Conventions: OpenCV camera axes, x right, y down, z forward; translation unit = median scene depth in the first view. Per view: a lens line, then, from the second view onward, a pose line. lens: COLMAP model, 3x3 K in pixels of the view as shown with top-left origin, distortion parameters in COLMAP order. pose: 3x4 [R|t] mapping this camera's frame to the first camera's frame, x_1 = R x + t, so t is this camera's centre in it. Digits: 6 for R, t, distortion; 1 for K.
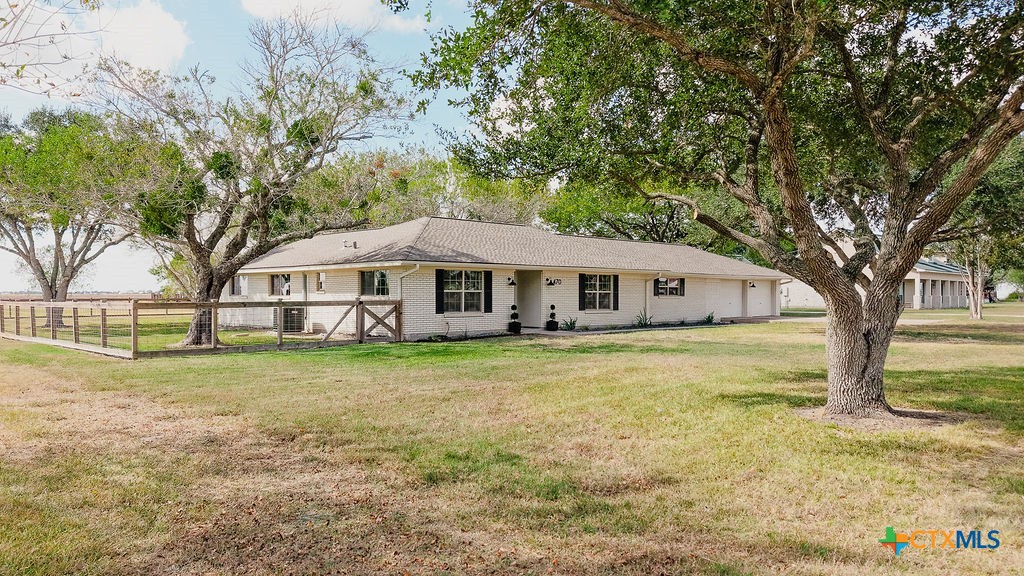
lens RADIAL K [[681.9, 0, 512.0], [0, 681.9, 288.0], [0, 0, 1]] dist [0.052211, -0.056344]
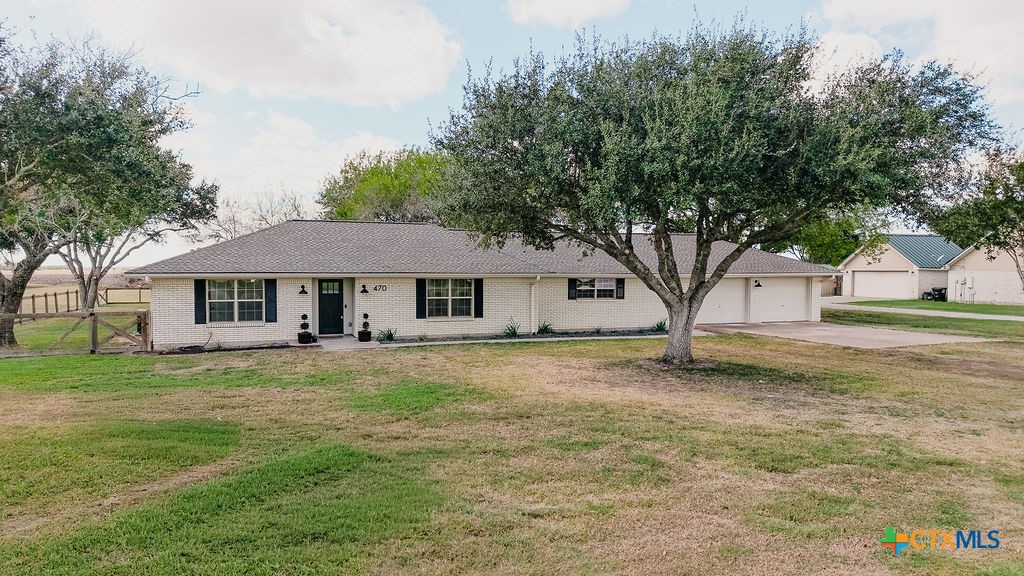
lens RADIAL K [[681.9, 0, 512.0], [0, 681.9, 288.0], [0, 0, 1]] dist [0.052211, -0.056344]
pose [[0.909921, -0.017268, -0.414422, 0.587004], [0.018242, 0.999832, -0.001607, -0.003230], [0.414380, -0.006098, 0.910083, 0.245704]]
